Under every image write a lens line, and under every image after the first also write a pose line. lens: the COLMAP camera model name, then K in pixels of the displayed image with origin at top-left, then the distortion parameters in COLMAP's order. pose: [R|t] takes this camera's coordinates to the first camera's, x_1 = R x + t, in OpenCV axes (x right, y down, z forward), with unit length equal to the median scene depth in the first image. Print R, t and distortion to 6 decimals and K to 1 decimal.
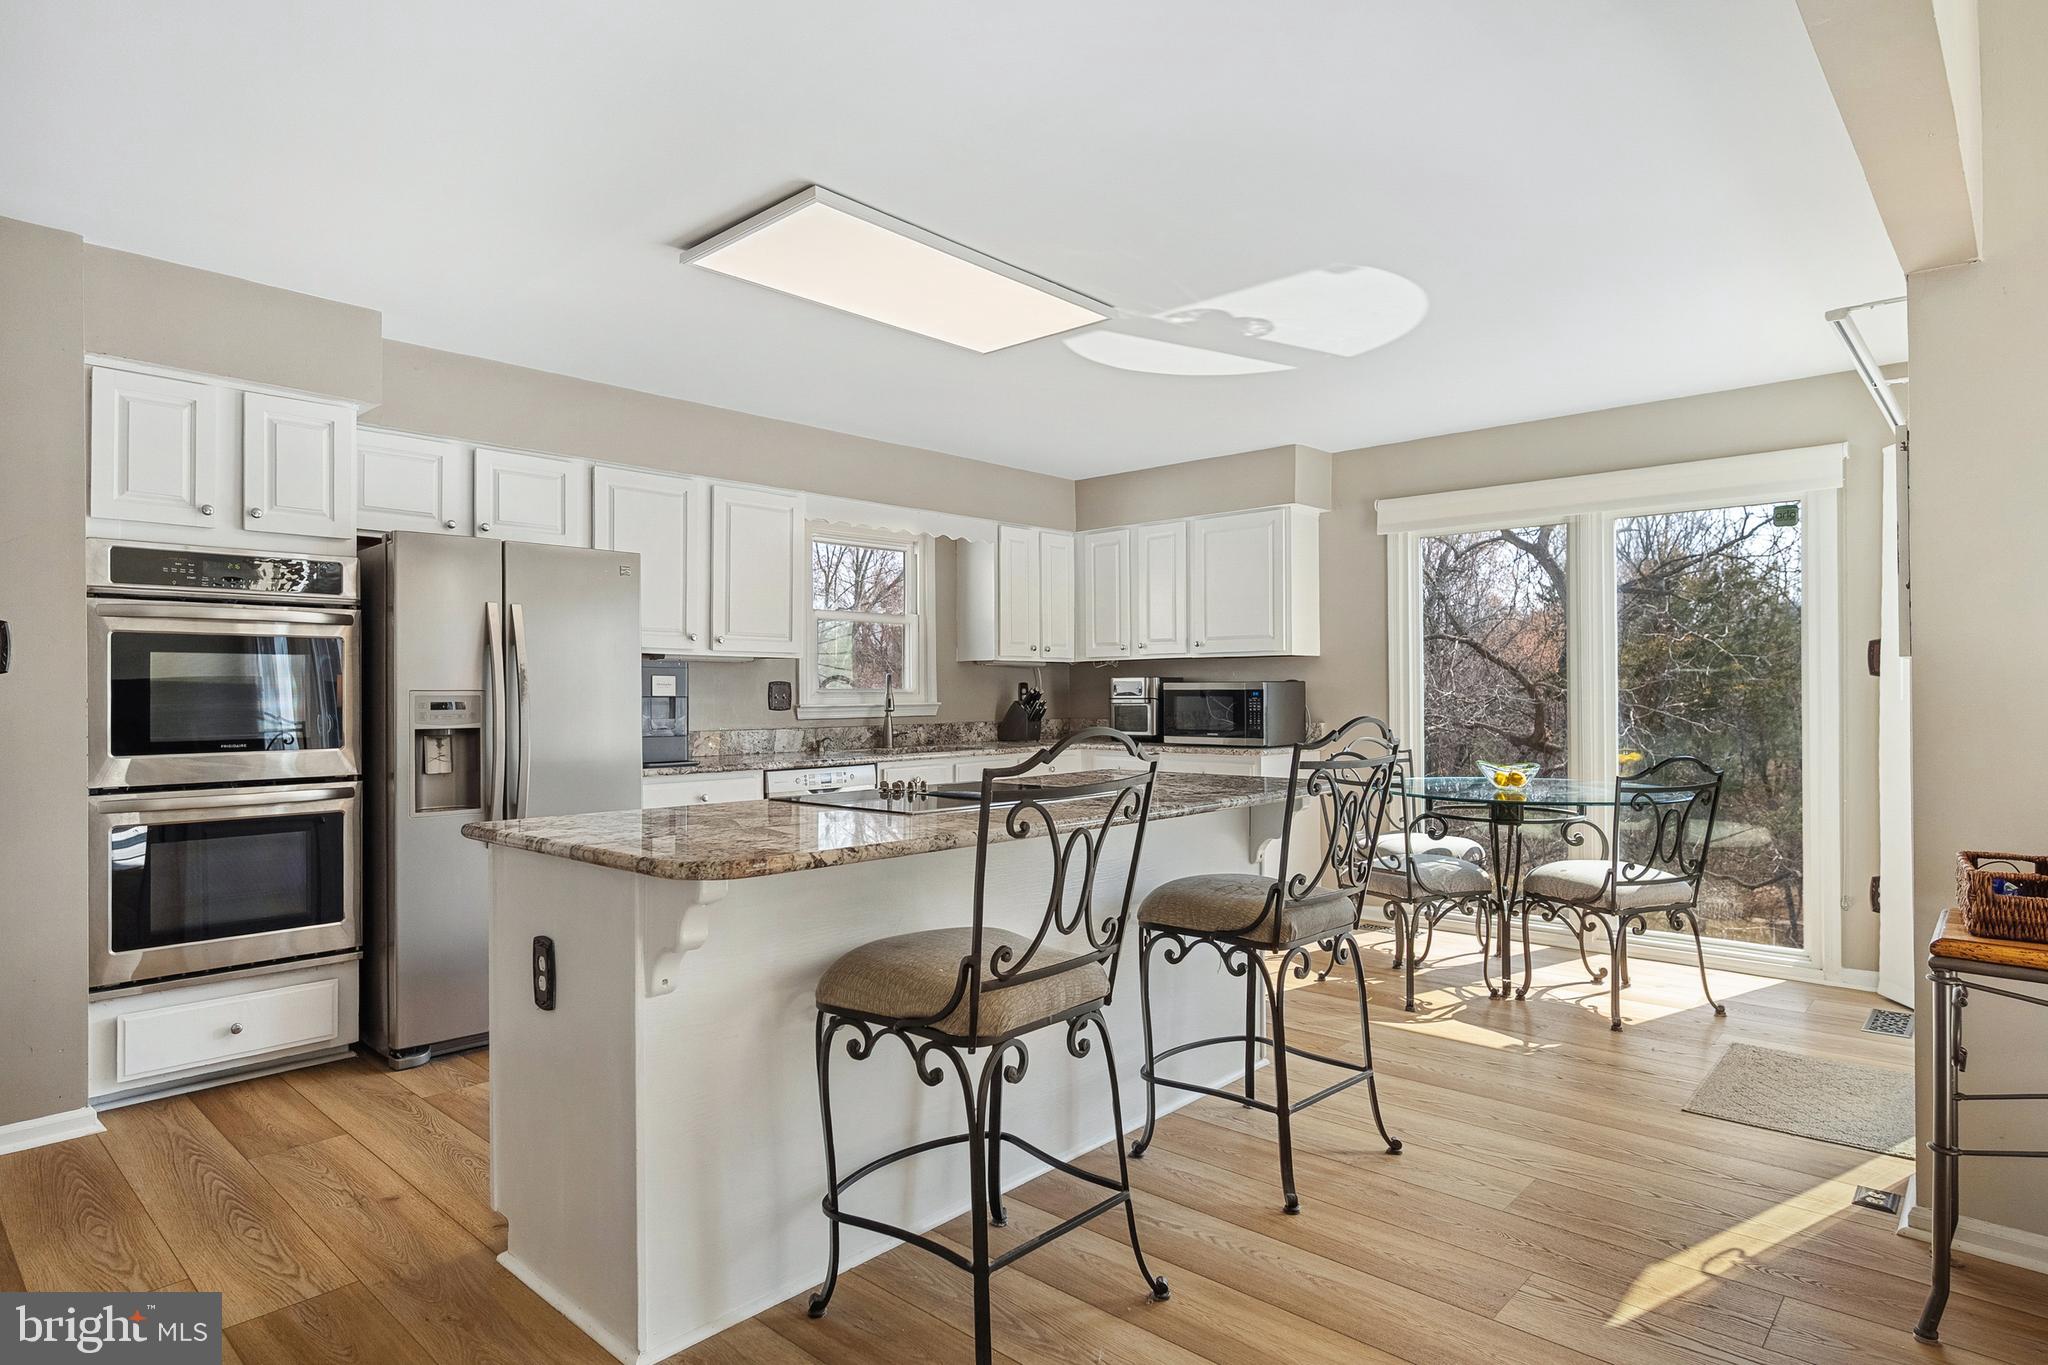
lens RADIAL K [[1108.3, 0, 1020.7], [0, 1108.3, 680.8], [0, 0, 1]] dist [-0.003158, -0.002988]
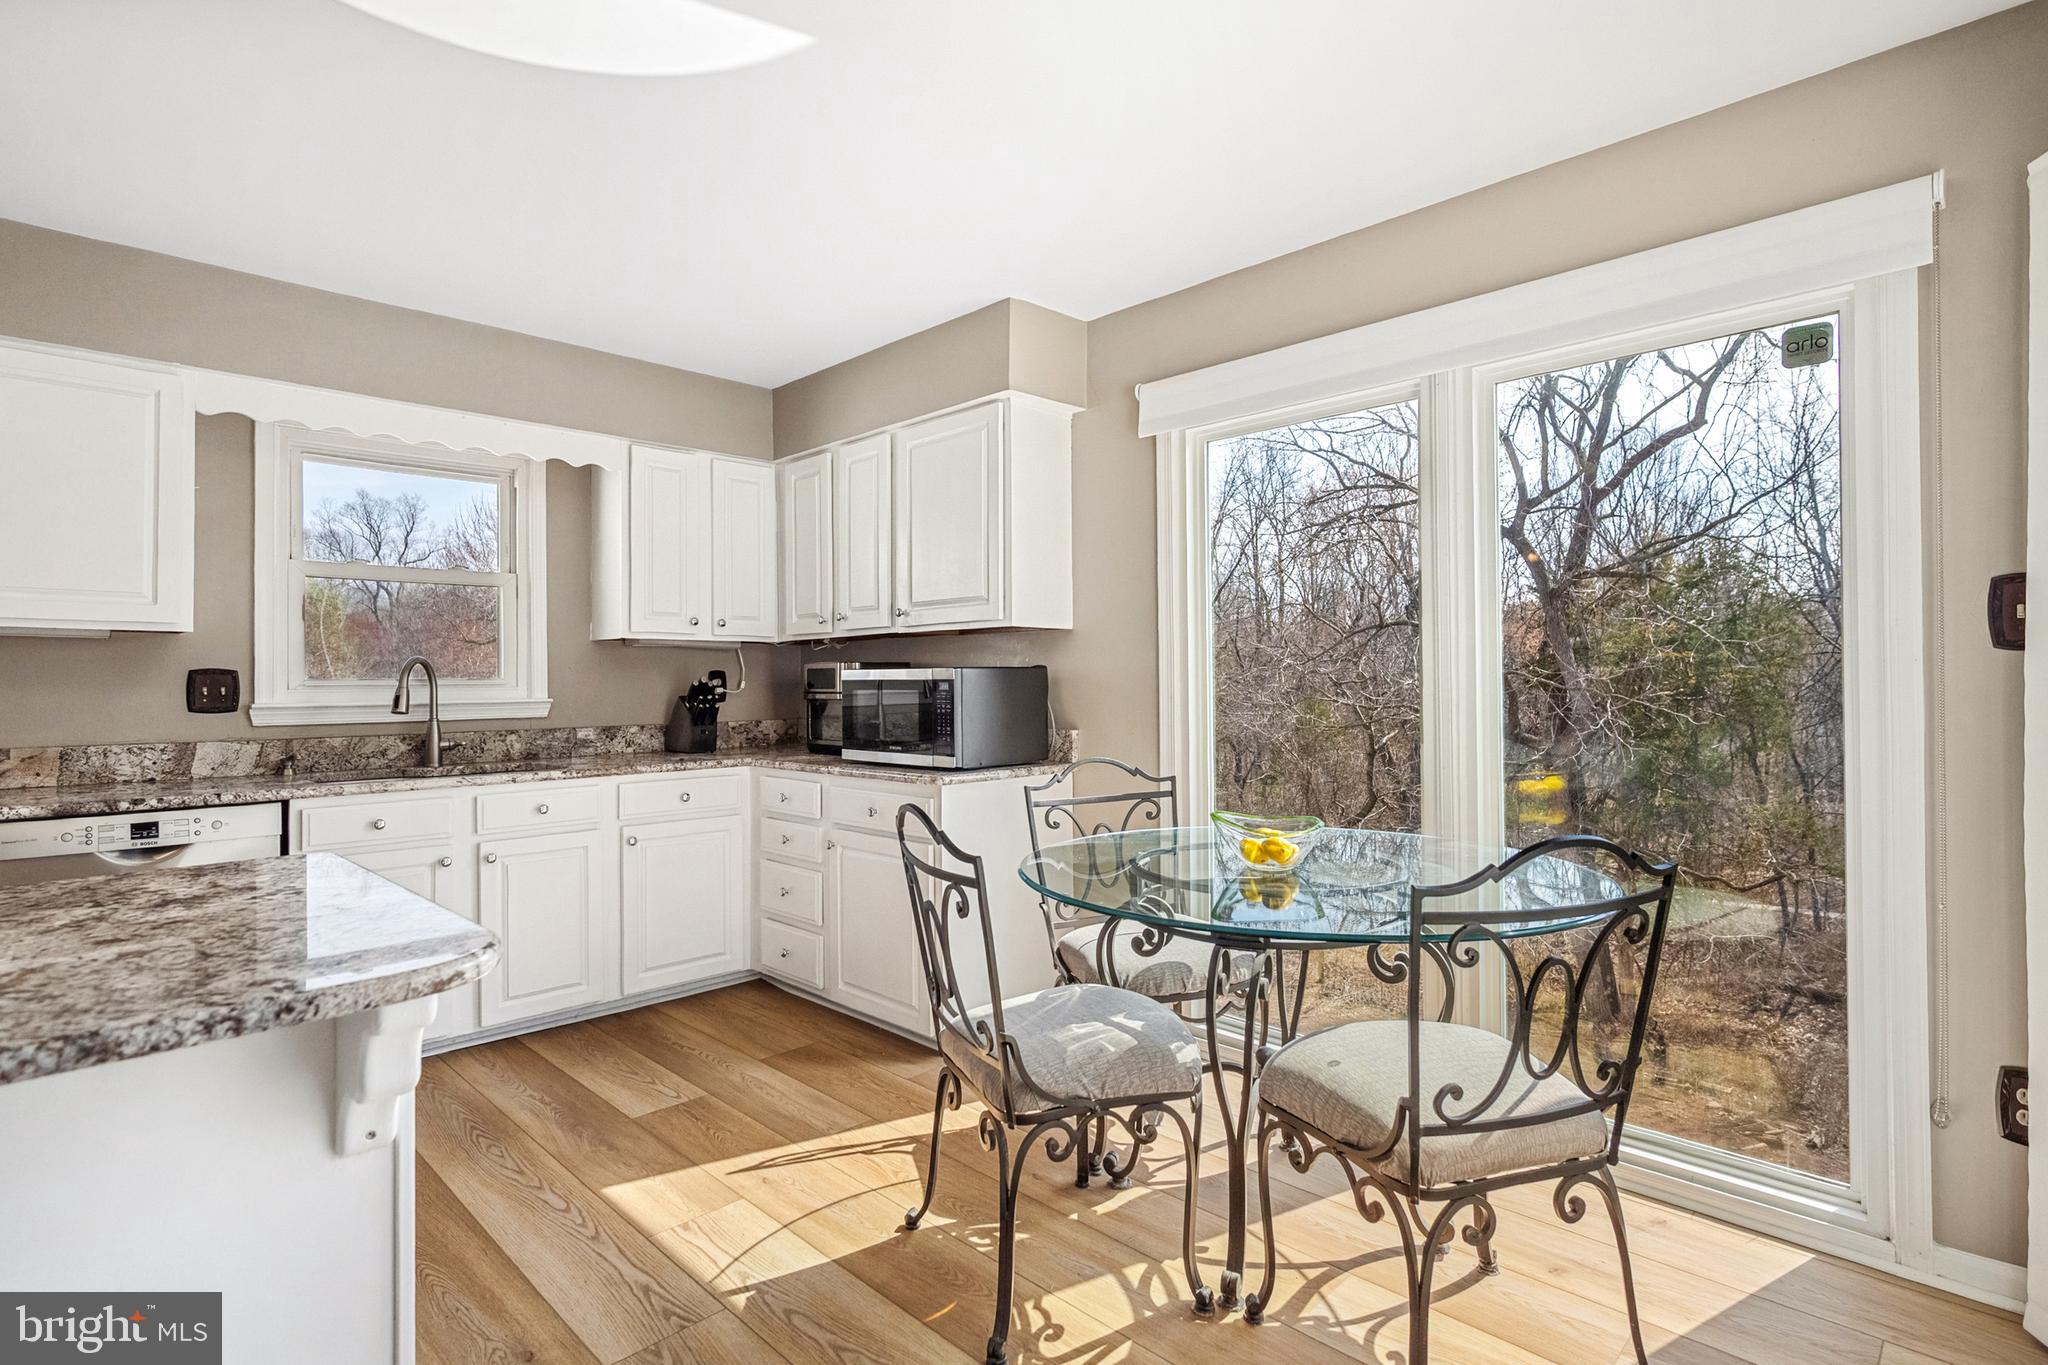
lens RADIAL K [[1007.1, 0, 1022.7], [0, 1007.1, 666.1], [0, 0, 1]] dist [-0.007522, 0.003041]
pose [[0.999310, -0.002741, -0.037050, 0.320017], [0.002547, 0.999983, -0.005274, 0.003668], [0.037064, 0.005176, 0.999299, 0.484755]]
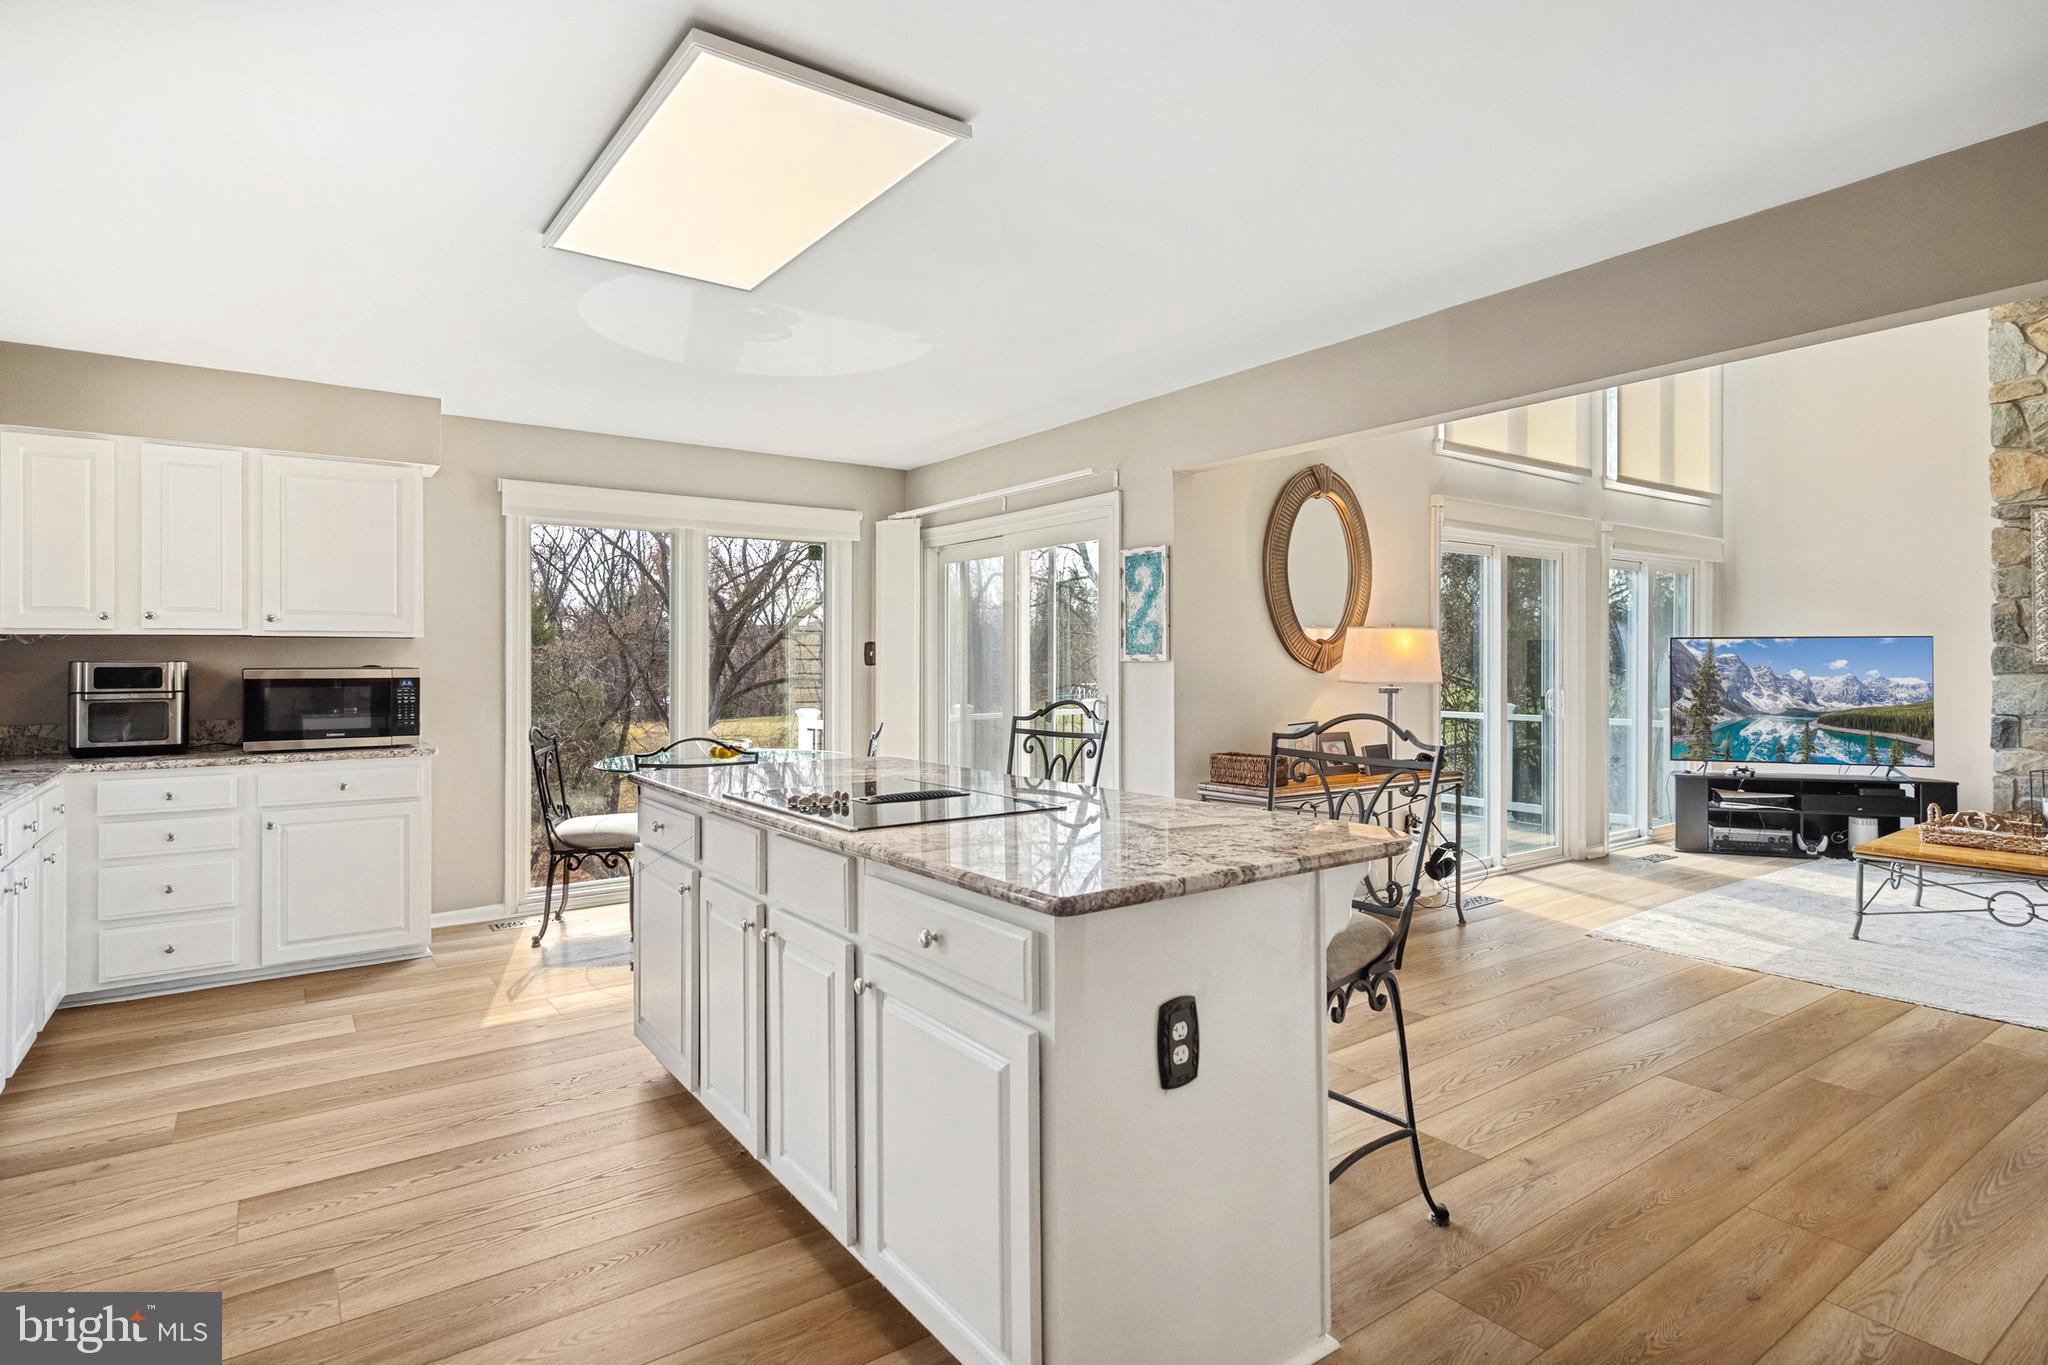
lens RADIAL K [[1051.4, 0, 1031.7], [0, 1051.4, 655.6], [0, 0, 1]] dist [0.003239, 0.001348]
pose [[0.194267, 0.010414, 0.980893, -0.554207], [-0.008381, 0.999925, -0.008956, -0.006906], [-0.980913, -0.006481, 0.194340, 0.436054]]
